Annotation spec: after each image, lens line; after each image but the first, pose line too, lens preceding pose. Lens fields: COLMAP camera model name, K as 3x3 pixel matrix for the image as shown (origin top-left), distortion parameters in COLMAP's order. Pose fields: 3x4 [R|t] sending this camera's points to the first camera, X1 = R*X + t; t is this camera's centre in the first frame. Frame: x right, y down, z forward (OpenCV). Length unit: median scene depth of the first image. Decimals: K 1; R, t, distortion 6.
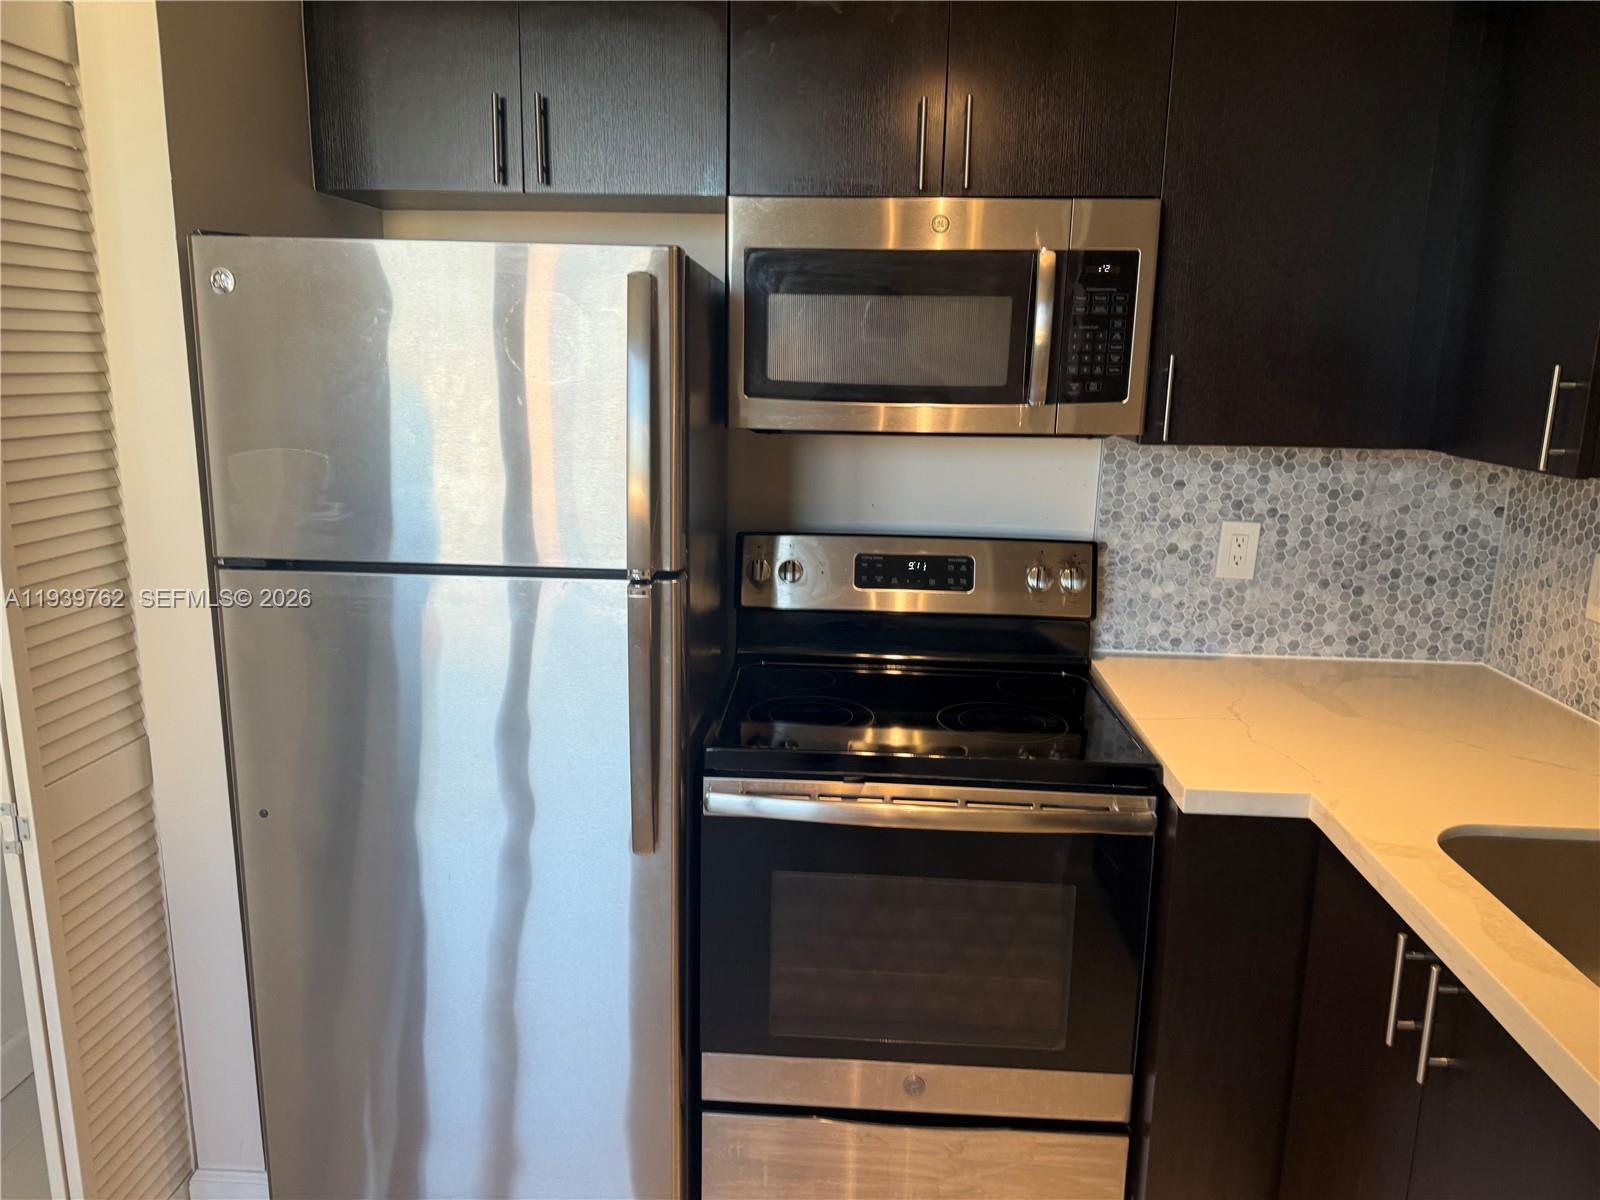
lens RADIAL K [[1129.9, 0, 800.0], [0, 1129.9, 600.0], [0, 0, 1]] dist [0.051971, -0.066136]
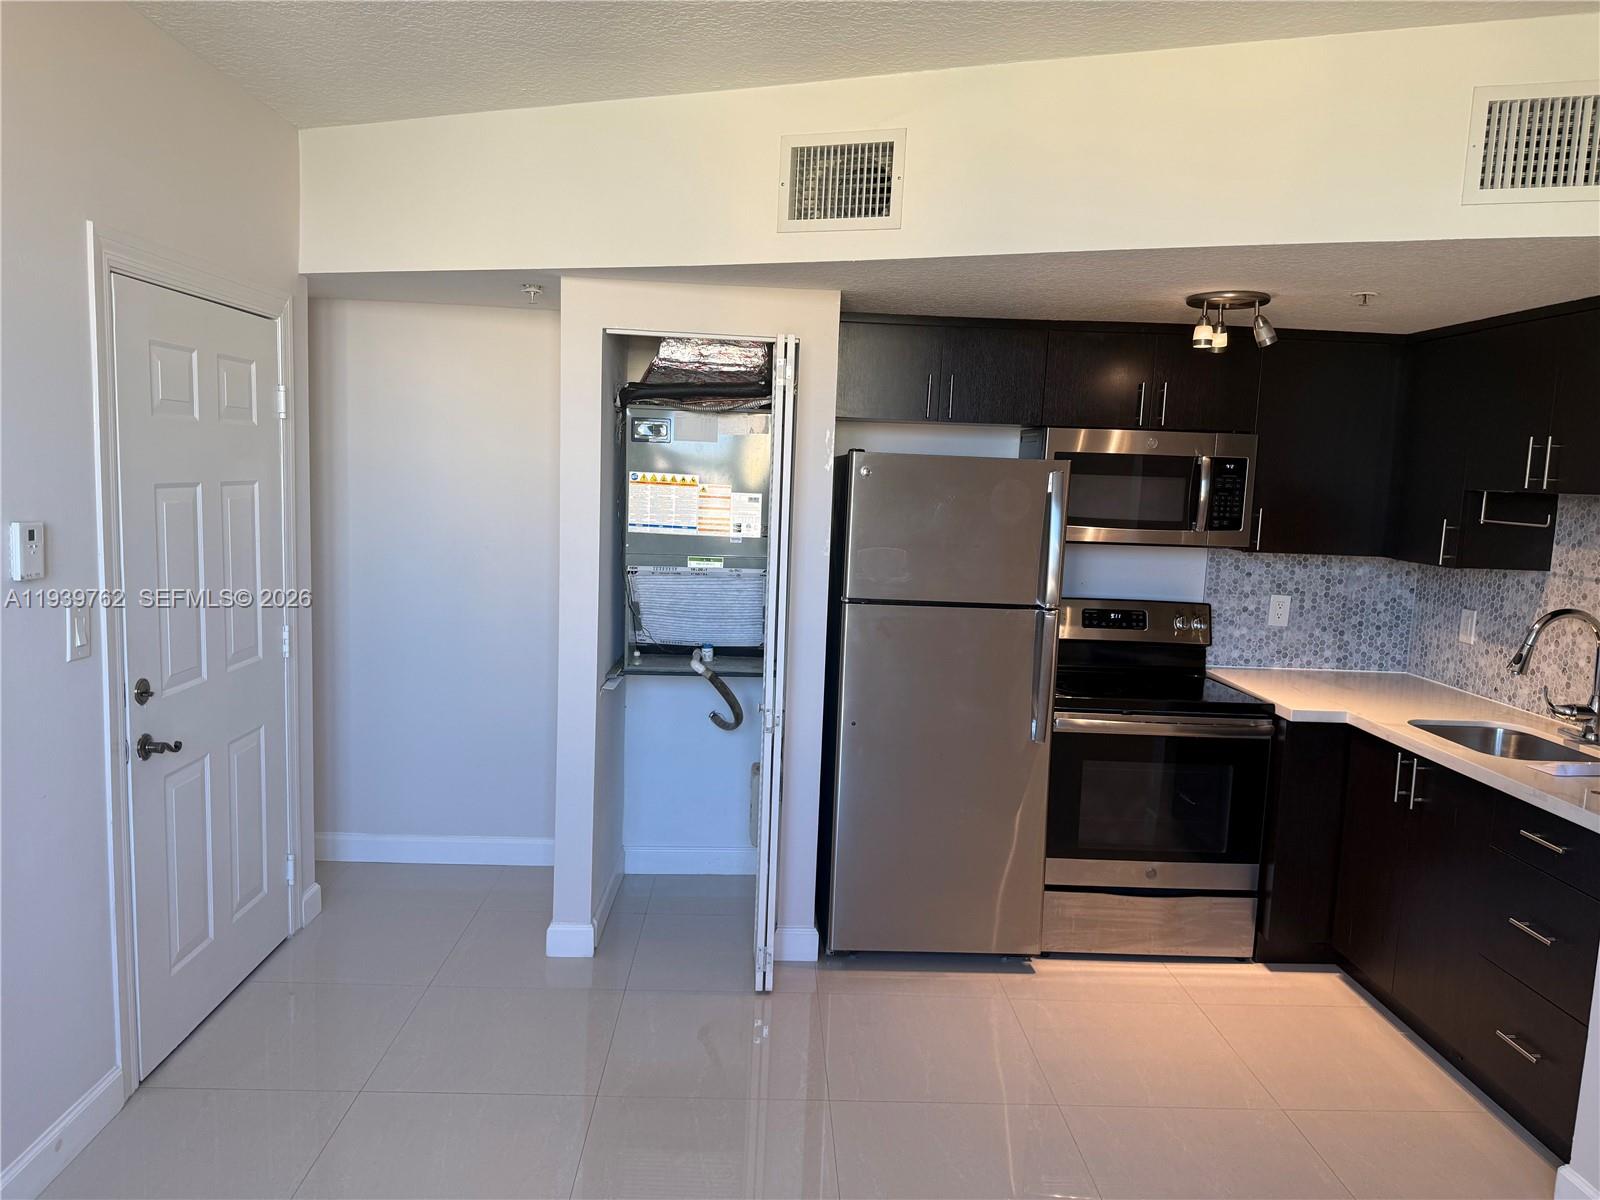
lens RADIAL K [[1117.7, 0, 800.0], [0, 1117.7, 600.0], [0, 0, 1]] dist [-0.005769, -0.001461]
pose [[0.996093, 0.012475, 0.087422, -0.556216], [-0.003740, 0.995043, -0.099378, 0.124174], [-0.088228, 0.098663, 0.991202, -0.739759]]
